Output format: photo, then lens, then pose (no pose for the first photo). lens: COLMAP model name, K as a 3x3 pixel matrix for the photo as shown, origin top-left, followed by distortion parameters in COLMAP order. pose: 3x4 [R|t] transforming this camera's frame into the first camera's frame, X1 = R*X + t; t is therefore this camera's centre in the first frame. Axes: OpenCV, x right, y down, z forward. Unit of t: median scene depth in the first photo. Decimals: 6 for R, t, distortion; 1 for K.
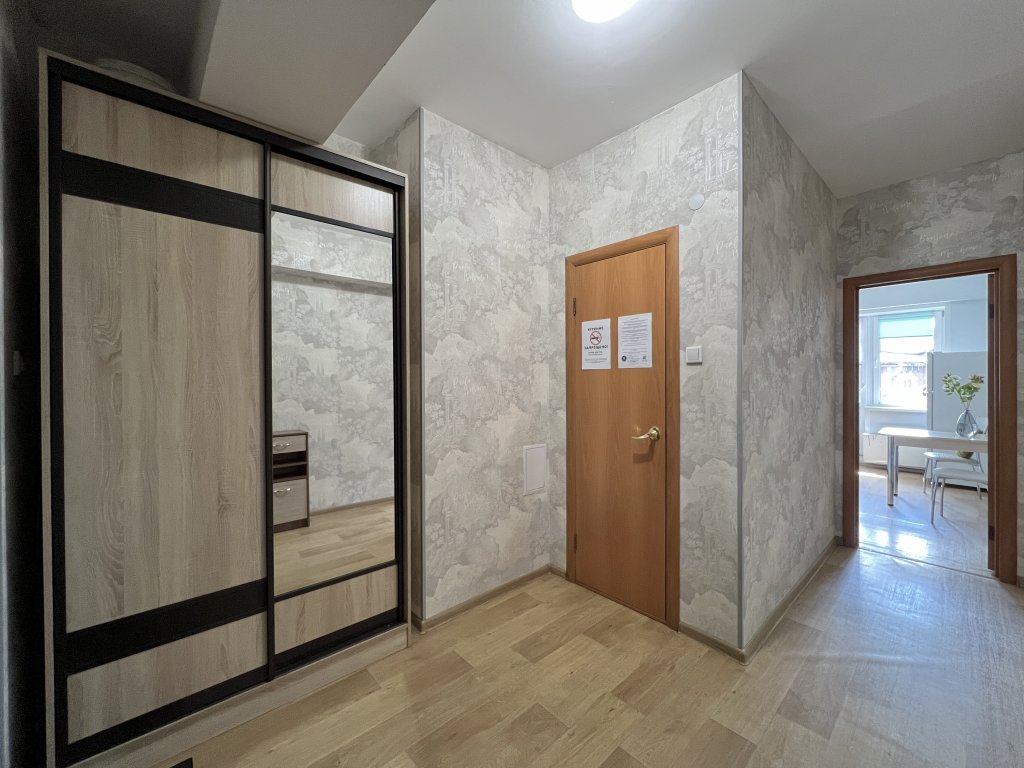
lens RADIAL K [[409.4, 0, 513.8], [0, 409.4, 383.4], [0, 0, 1]] dist [-0.004328, 0.000023]
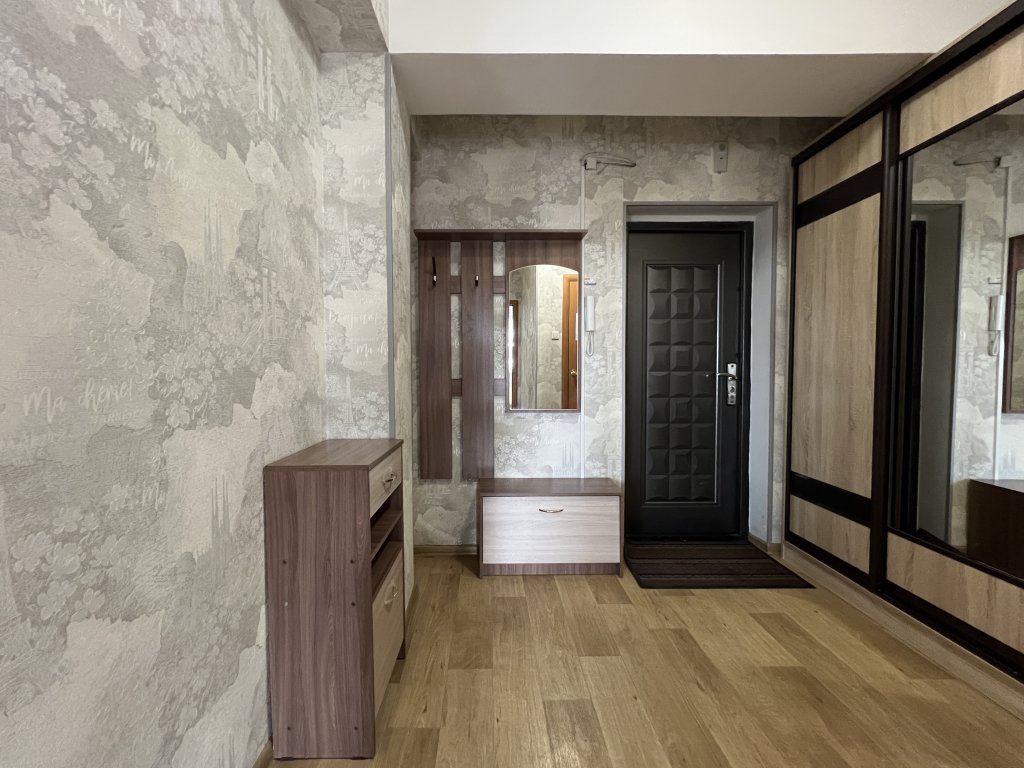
lens RADIAL K [[407.8, 0, 507.1], [0, 407.8, 382.0], [0, 0, 1]] dist [-0.001853, -0.000255]
pose [[-0.646476, 0.027898, -0.762424, 0.944633], [-0.008361, 0.999012, 0.043644, 0.118655], [0.762889, 0.034589, -0.645604, 0.998919]]
